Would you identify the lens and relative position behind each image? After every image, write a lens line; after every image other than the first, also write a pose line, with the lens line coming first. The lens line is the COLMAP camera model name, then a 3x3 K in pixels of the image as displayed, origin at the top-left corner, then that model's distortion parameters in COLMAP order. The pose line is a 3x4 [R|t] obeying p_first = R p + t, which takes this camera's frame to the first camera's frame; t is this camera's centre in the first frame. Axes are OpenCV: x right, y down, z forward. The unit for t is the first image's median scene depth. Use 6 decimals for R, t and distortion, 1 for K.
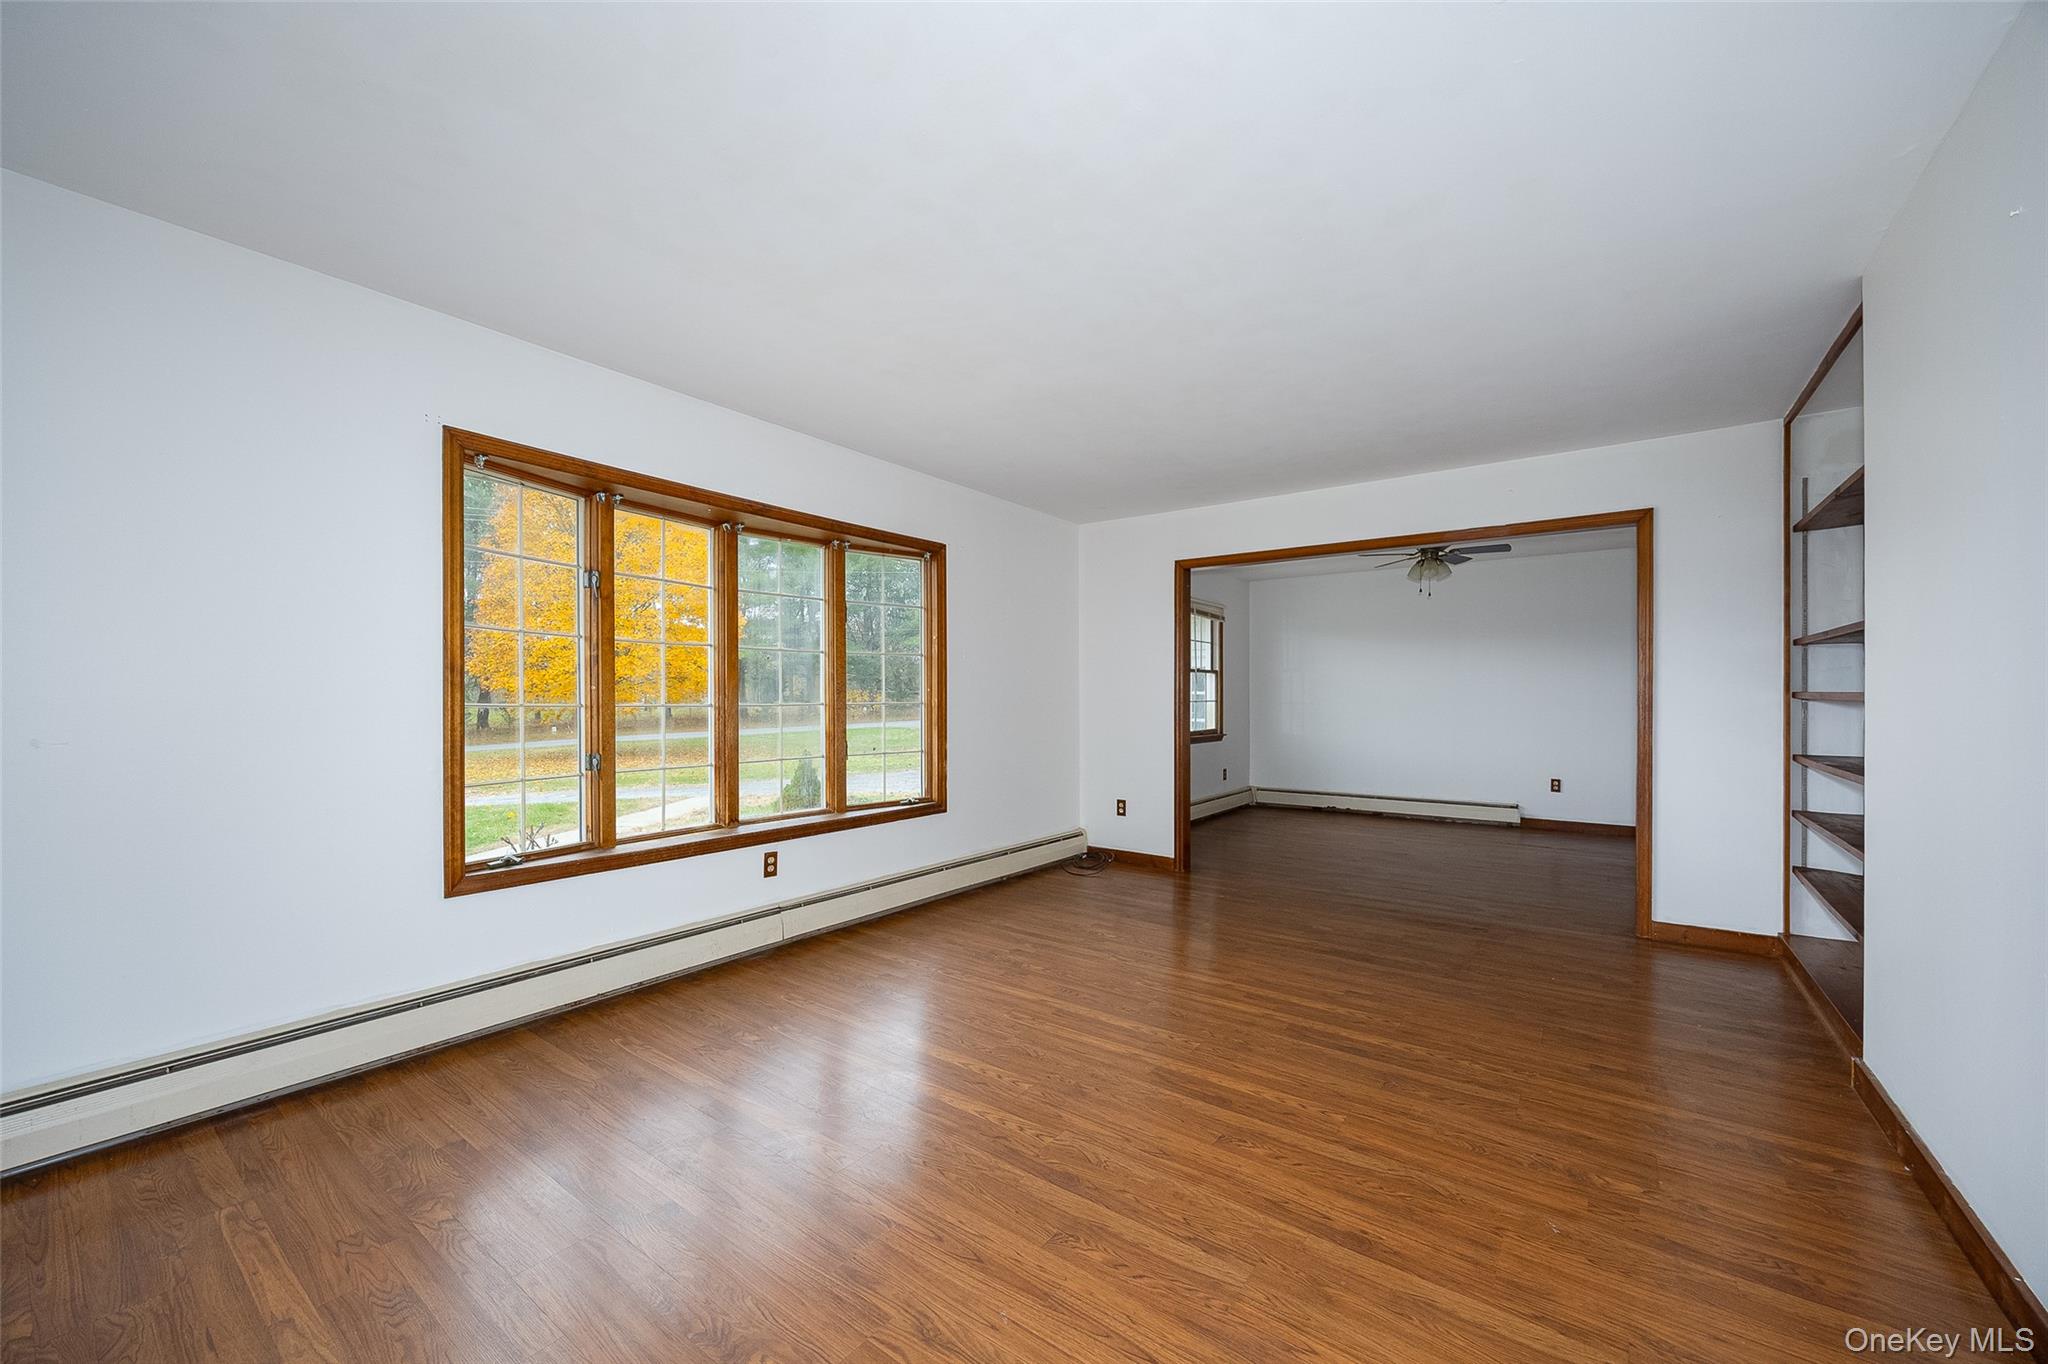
lens RADIAL K [[796.2, 0, 1042.0], [0, 796.2, 691.6], [0, 0, 1]] dist [0.004185, 0.000038]
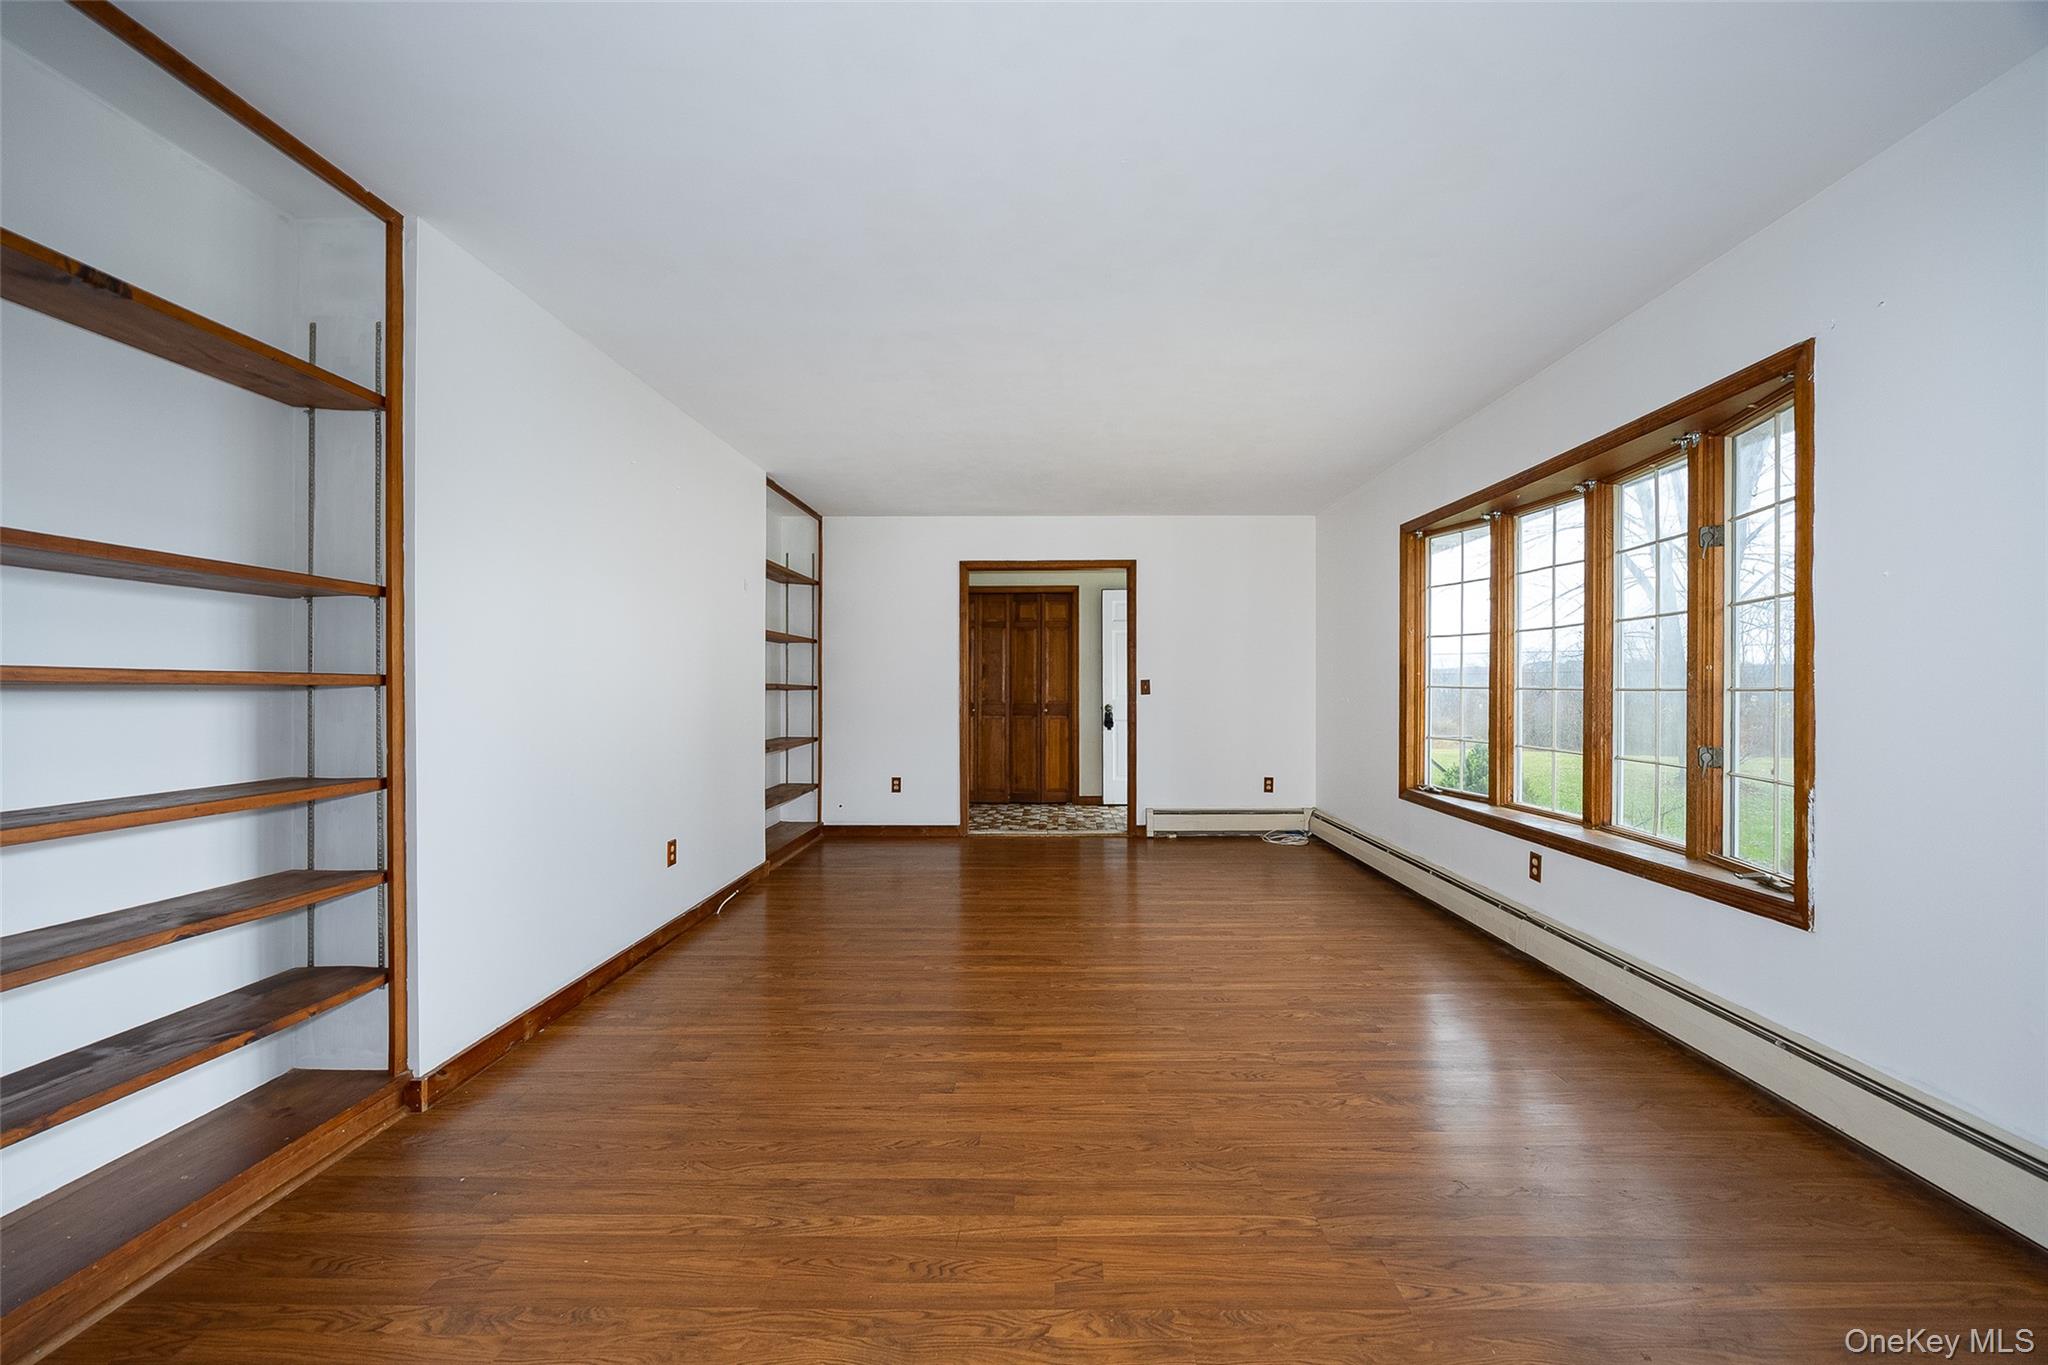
lens RADIAL K [[796.2, 0, 1018.0], [0, 796.2, 682.1], [0, 0, 1]] dist [0.004185, 0.000038]
pose [[-0.841961, -0.000471, -0.539538, 0.765919], [0.007064, 0.999904, -0.011896, 0.019311], [0.539492, -0.013827, -0.841877, 1.745413]]
